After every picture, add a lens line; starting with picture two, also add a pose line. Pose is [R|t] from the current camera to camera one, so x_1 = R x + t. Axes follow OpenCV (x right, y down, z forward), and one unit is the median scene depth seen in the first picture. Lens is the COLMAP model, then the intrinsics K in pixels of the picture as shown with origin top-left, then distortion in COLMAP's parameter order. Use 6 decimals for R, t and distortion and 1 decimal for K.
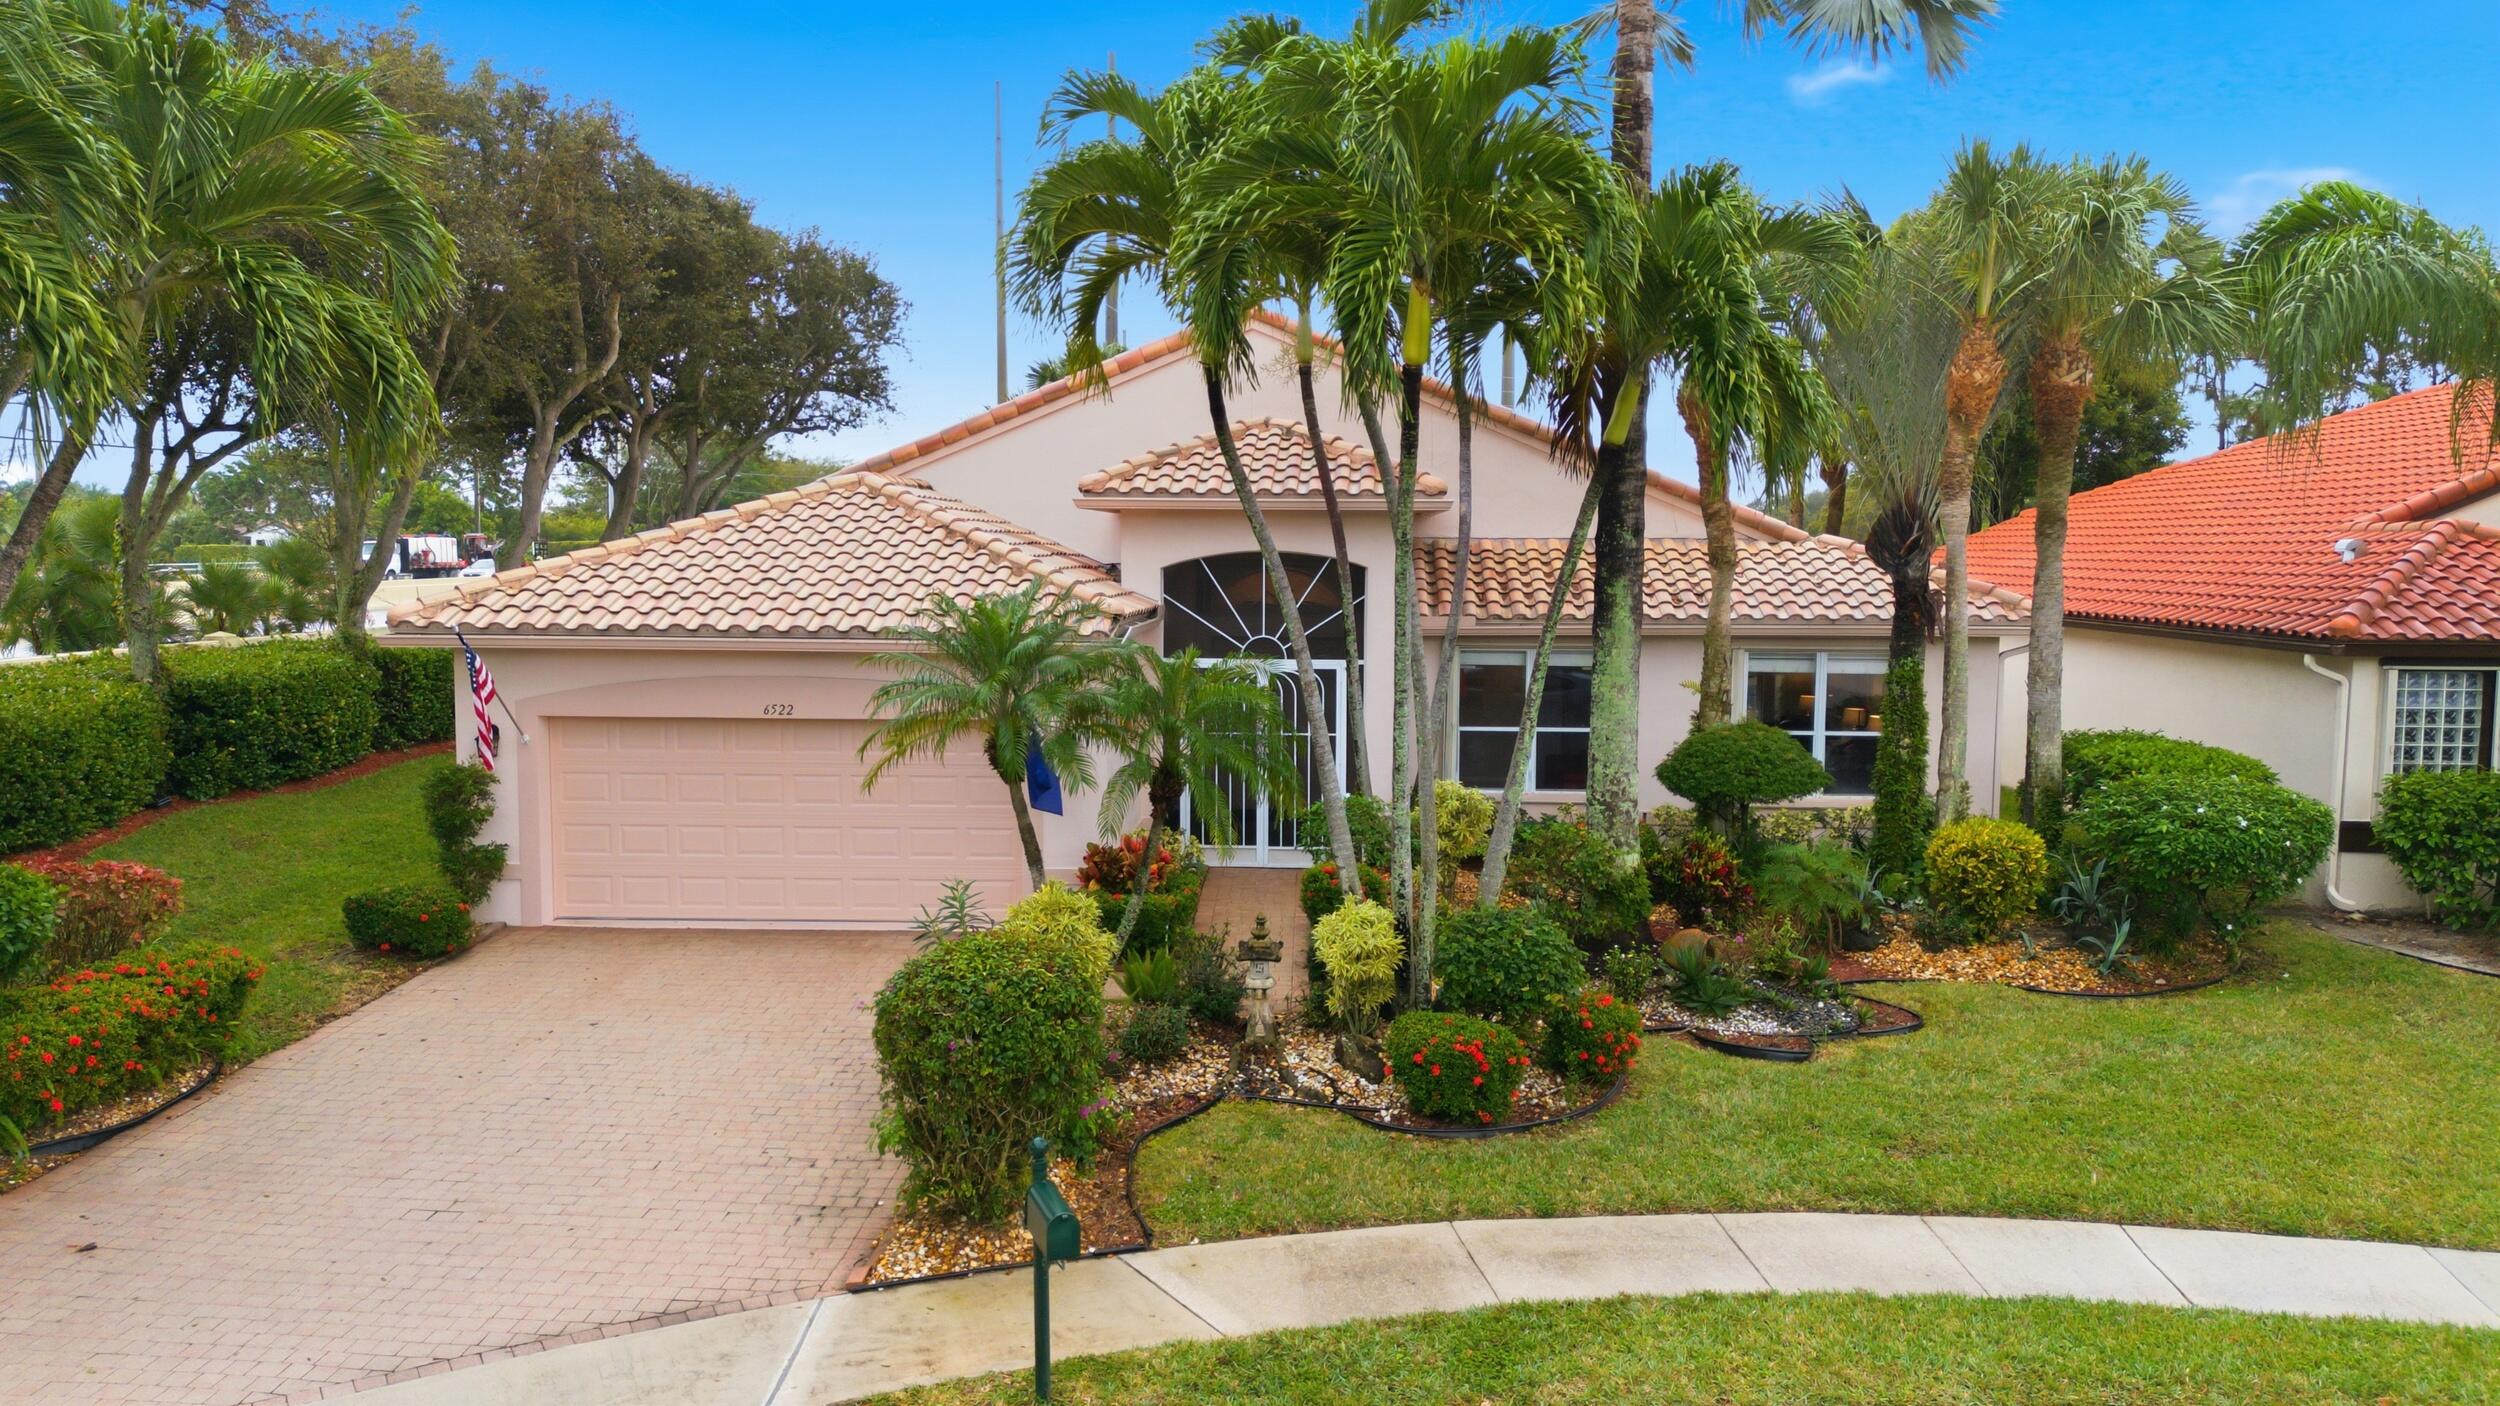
lens RADIAL K [[1741.7, 0, 1237.4], [0, 1741.7, 701.8], [0, 0, 1]] dist [0.076038, -0.067708]
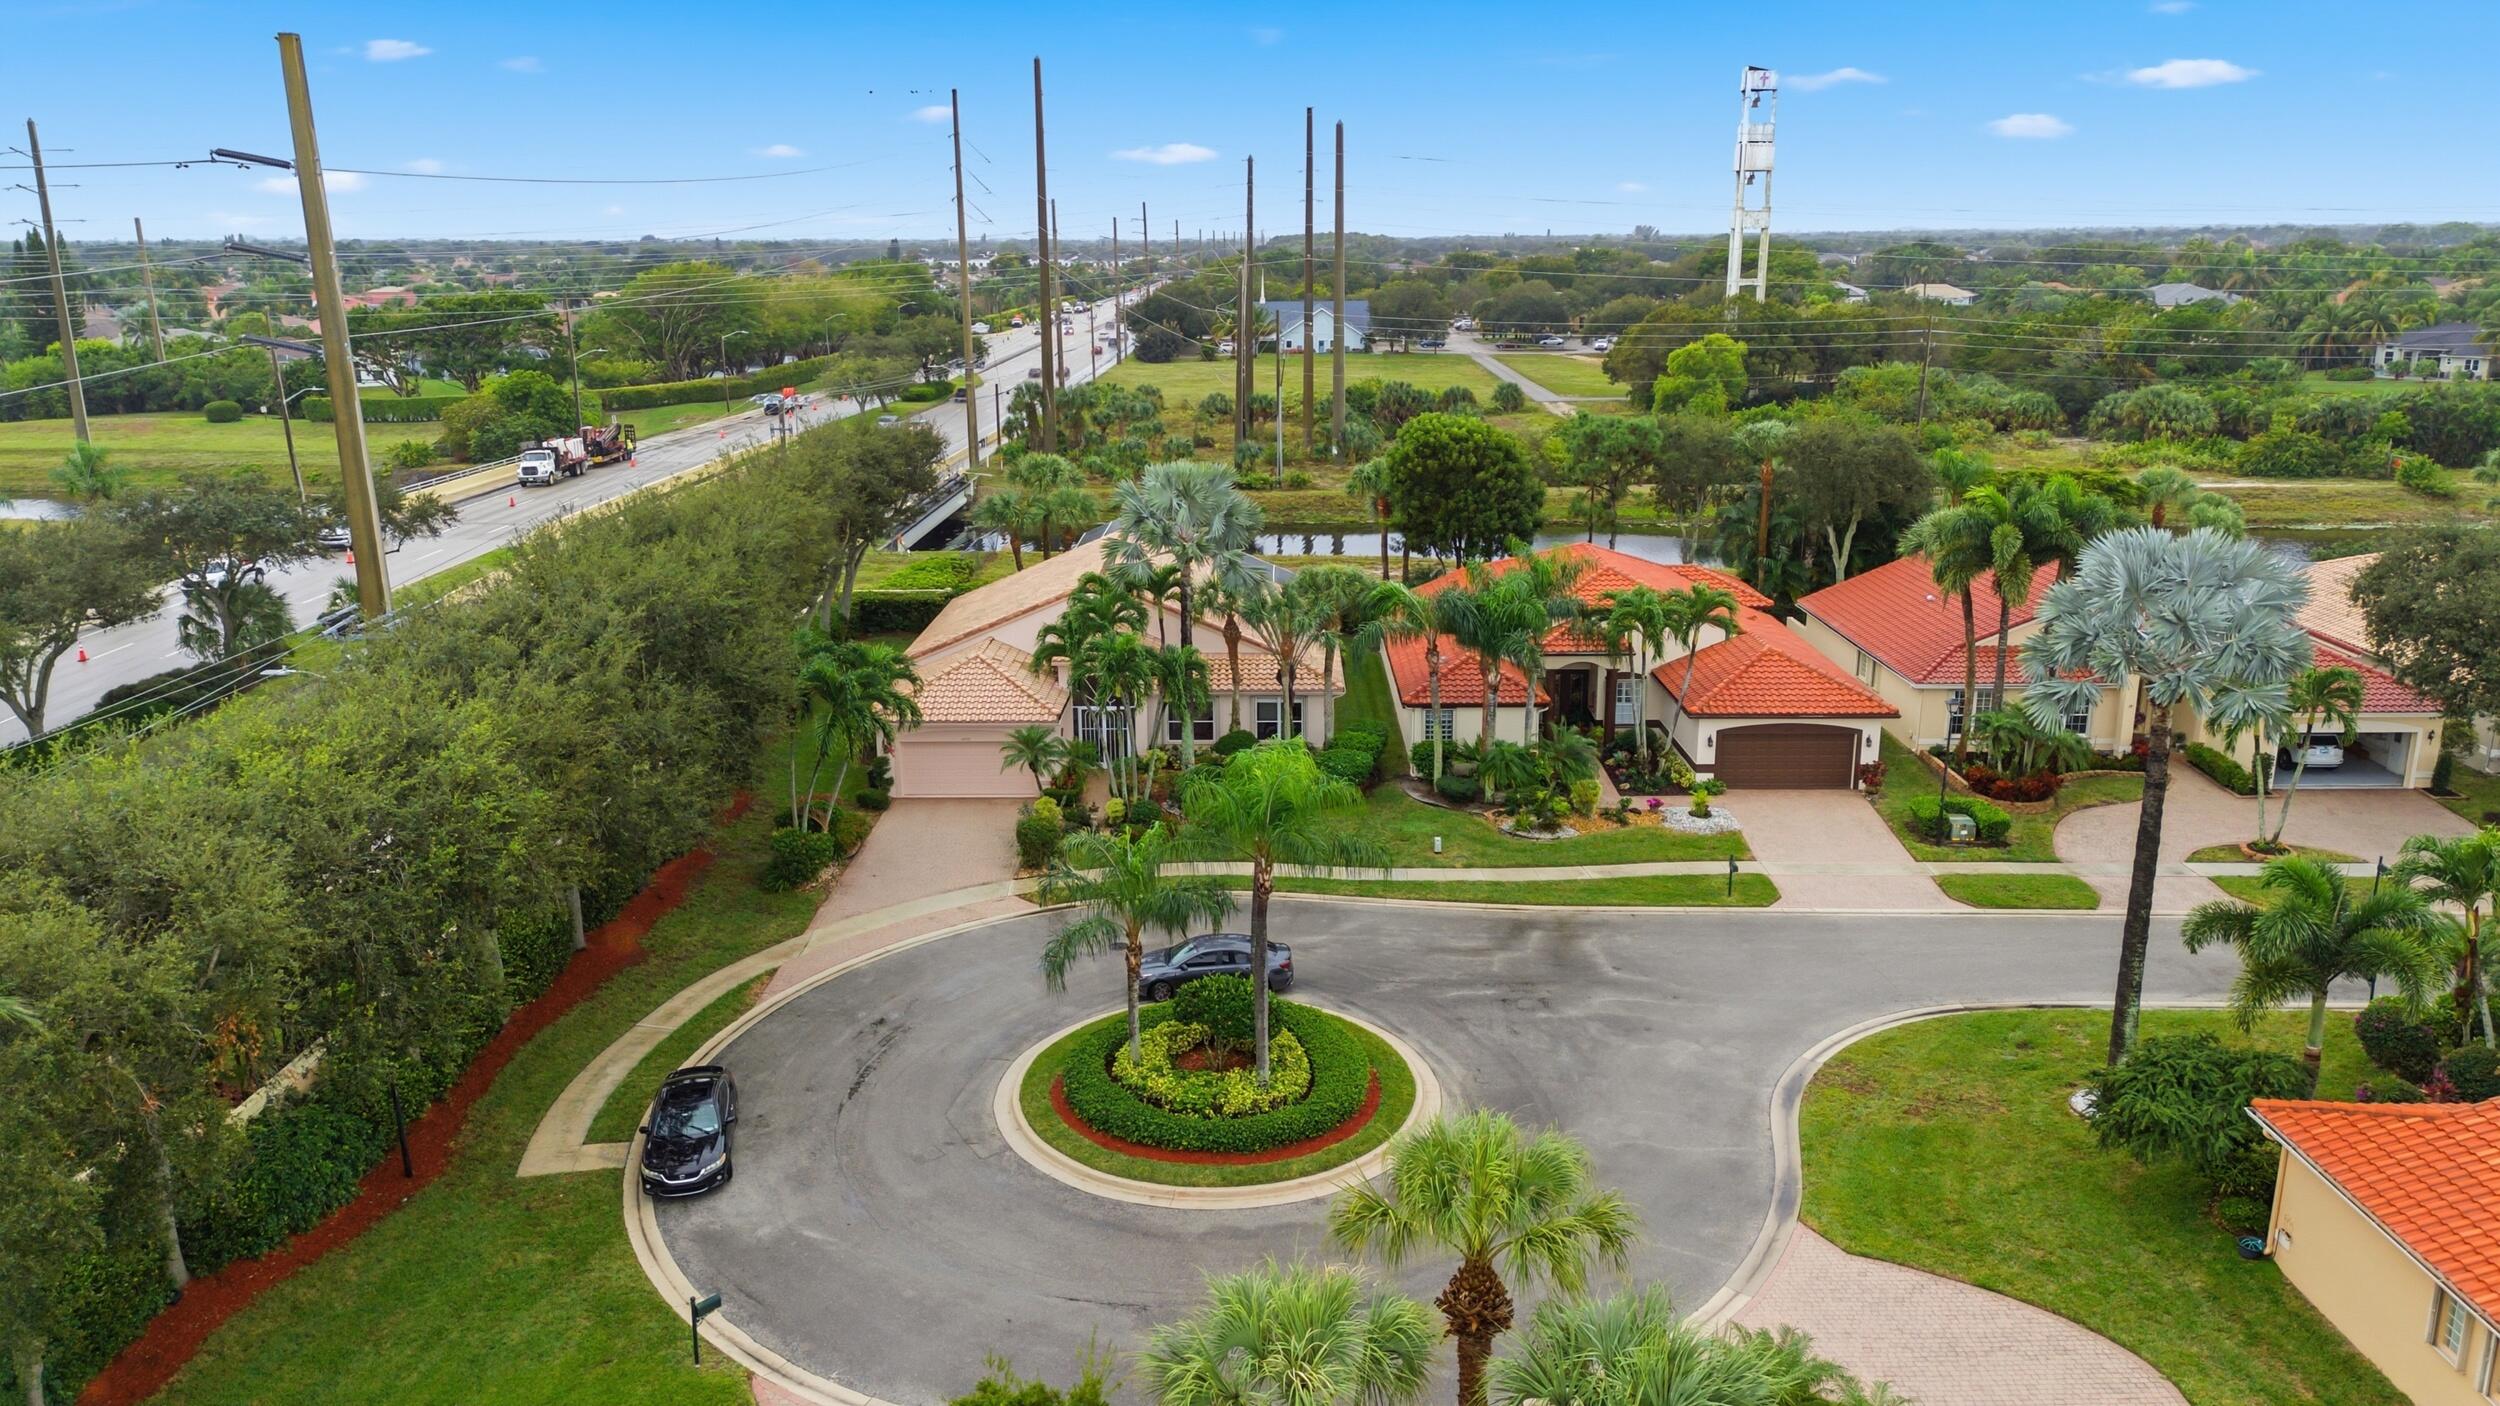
lens RADIAL K [[1741.7, 0, 1245.8], [0, 1741.7, 707.3], [0, 0, 1]] dist [0.076038, -0.067708]
pose [[0.999198, -0.020704, 0.034282, 0.240399], [0.014521, 0.985045, 0.171683, -0.820080], [-0.037324, -0.171047, 0.984556, -3.140540]]
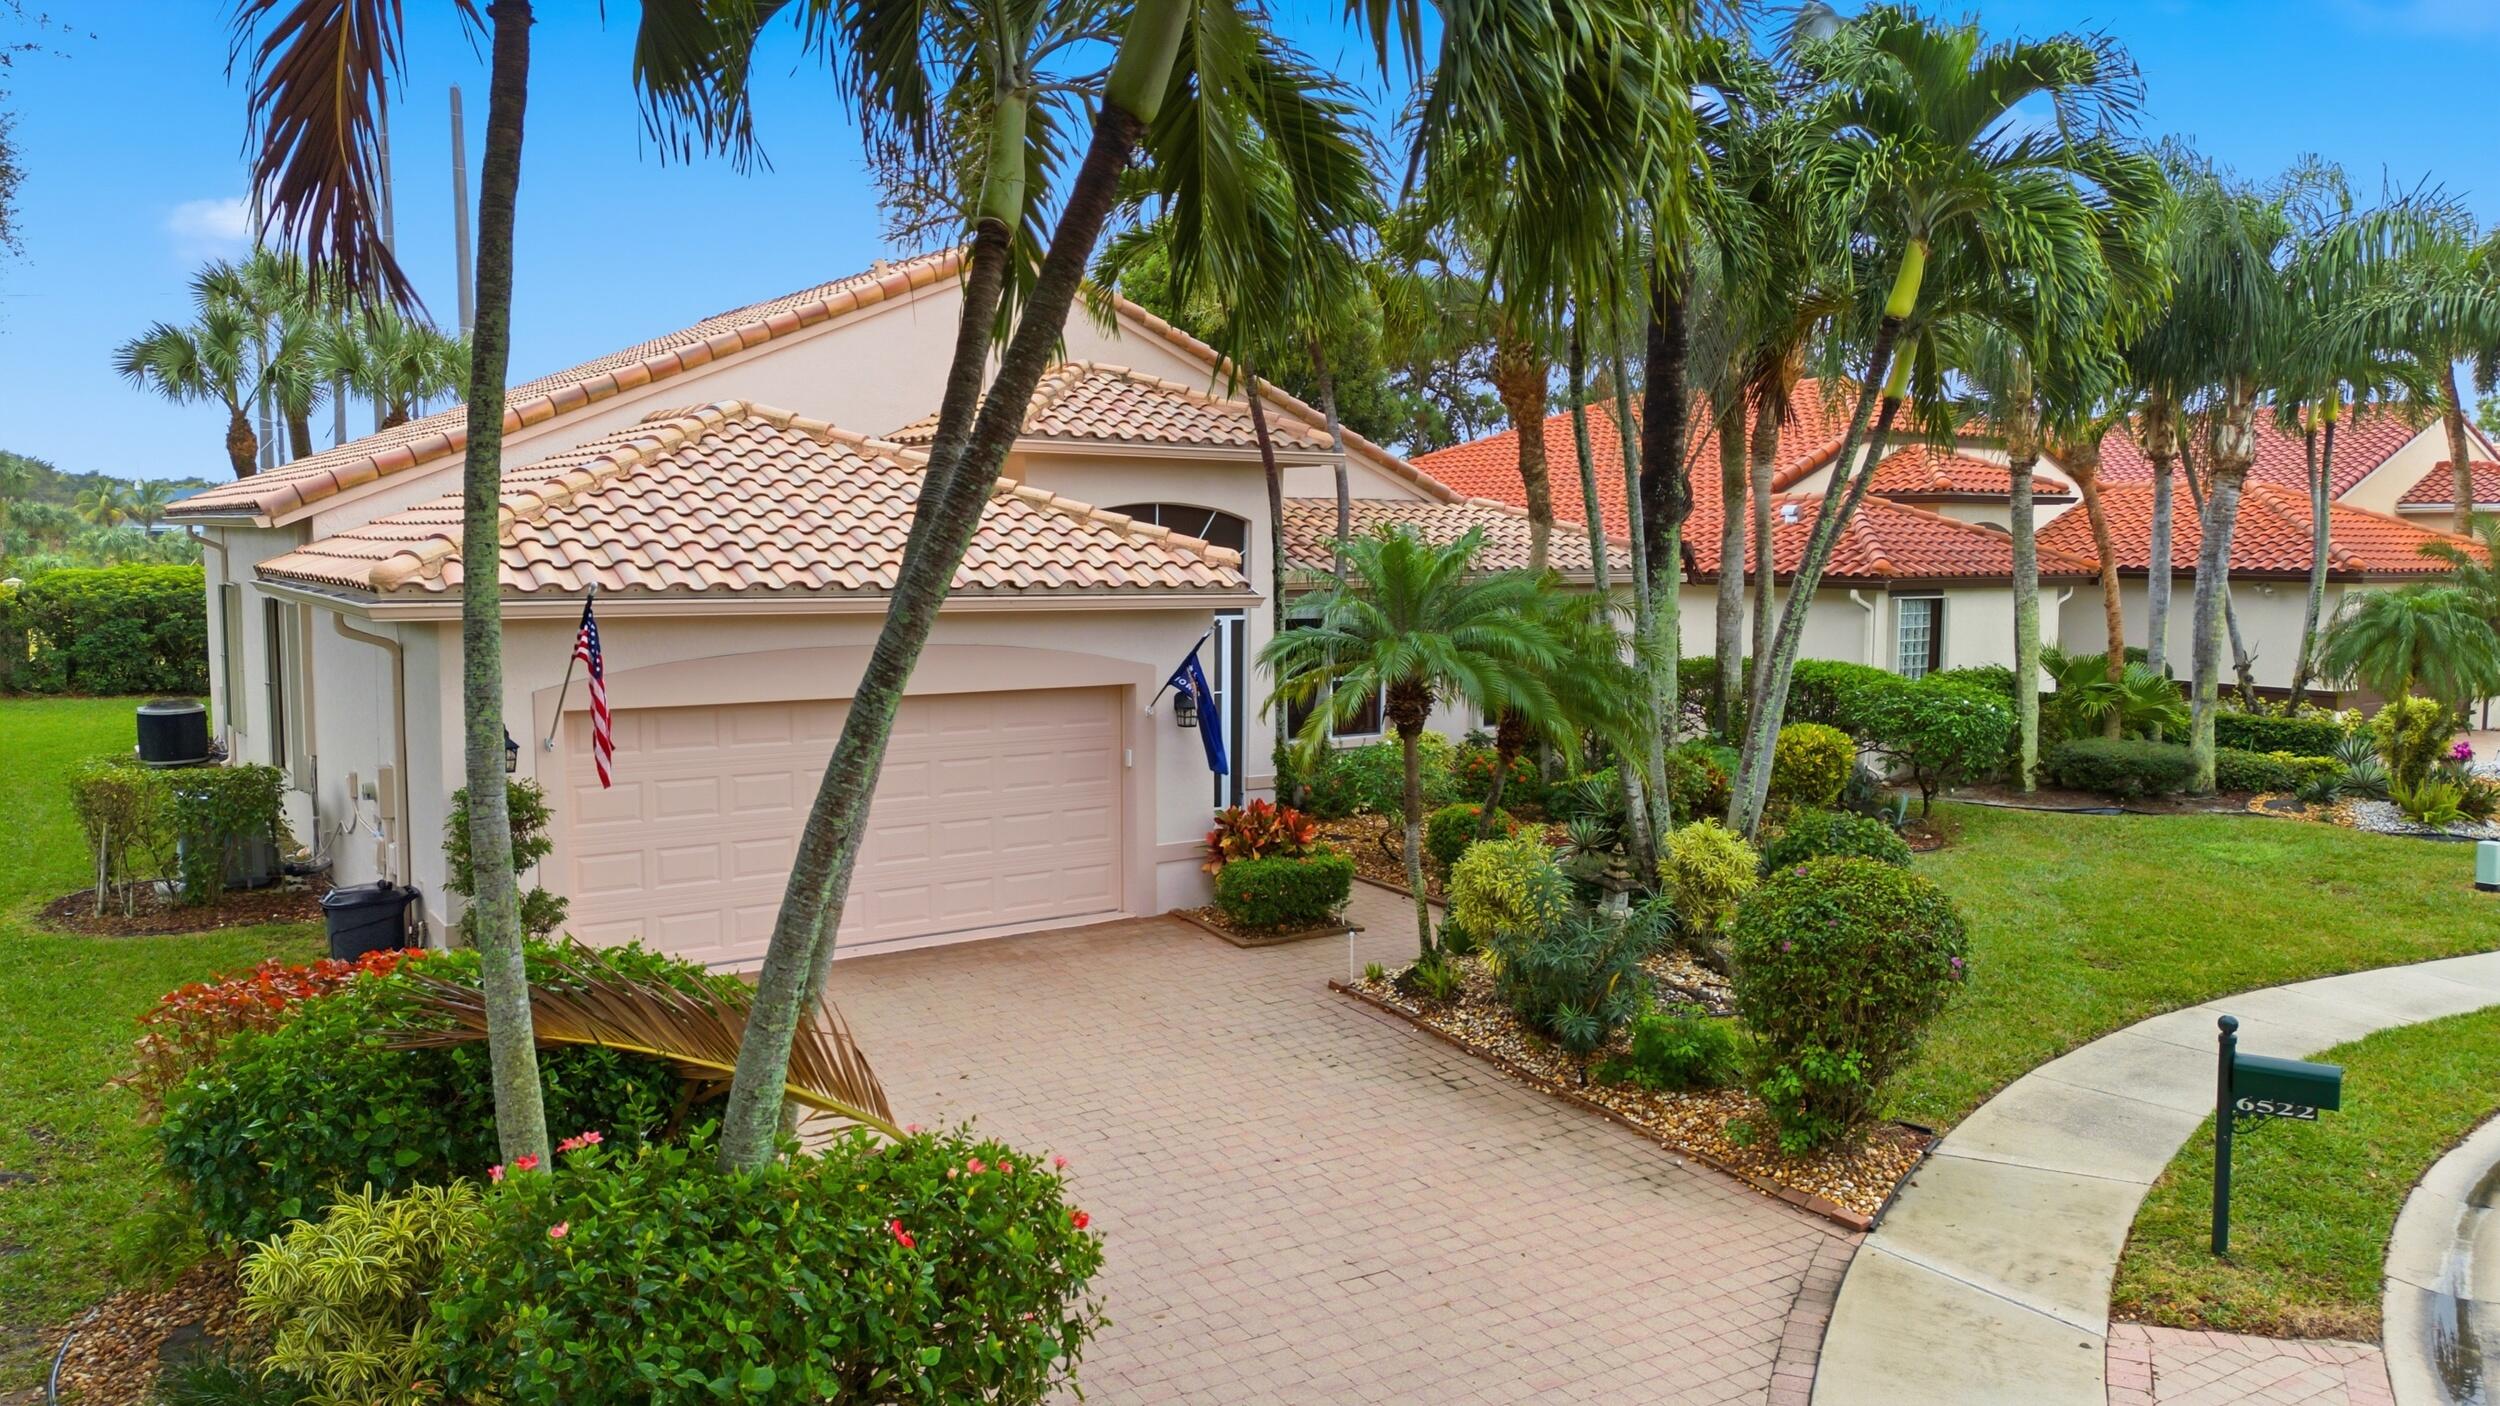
lens RADIAL K [[1741.7, 0, 1241.0], [0, 1741.7, 693.2], [0, 0, 1]] dist [0.076038, -0.067708]
pose [[0.793540, -0.053915, 0.606125, -0.735938], [0.043907, 0.998544, 0.031339, -0.012696], [-0.606932, 0.001744, 0.794752, 0.278561]]
